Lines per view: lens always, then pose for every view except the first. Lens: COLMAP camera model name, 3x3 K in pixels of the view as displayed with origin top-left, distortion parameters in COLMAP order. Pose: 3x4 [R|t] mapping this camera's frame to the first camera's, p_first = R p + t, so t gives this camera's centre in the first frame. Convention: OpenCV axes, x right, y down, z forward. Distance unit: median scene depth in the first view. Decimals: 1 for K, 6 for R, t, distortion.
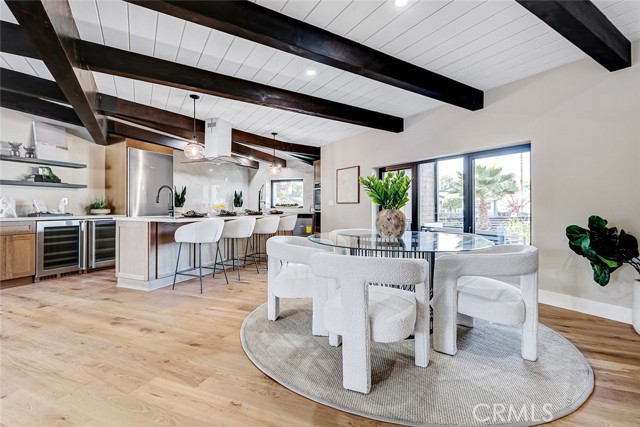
lens RADIAL K [[291.1, 0, 321.7], [0, 291.1, 206.0], [0, 0, 1]] dist [0.003031, -0.001936]
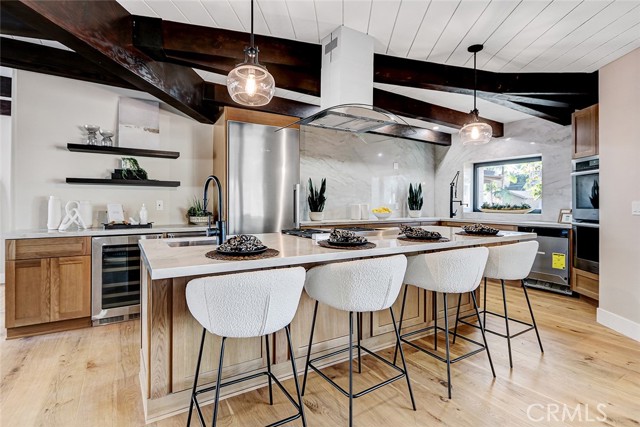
lens RADIAL K [[328.8, 0, 323.9], [0, 328.8, 204.0], [0, 0, 1]] dist [-0.002077, 0.001209]
pose [[0.818150, 0.002043, -0.575001, -0.077627], [0.001635, 0.999981, 0.005878, -0.022897], [0.575002, -0.005749, 0.818132, 0.552149]]
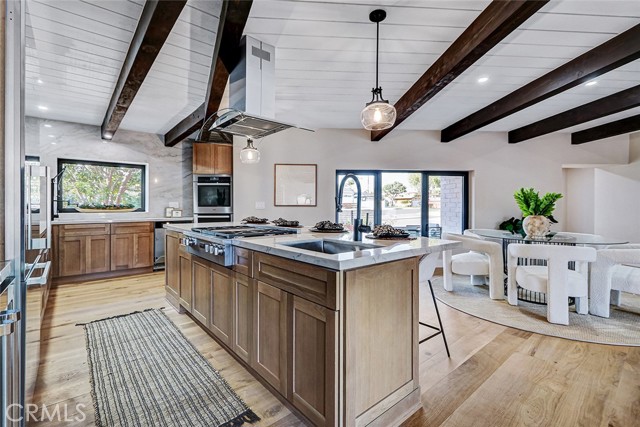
lens RADIAL K [[291.1, 0, 309.2], [0, 291.1, 207.6], [0, 0, 1]] dist [0.003031, -0.001936]
pose [[0.462406, -0.009787, 0.886614, -0.792403], [-0.004762, 0.999897, 0.013521, -0.019762], [-0.886655, -0.010474, 0.462312, 0.693136]]
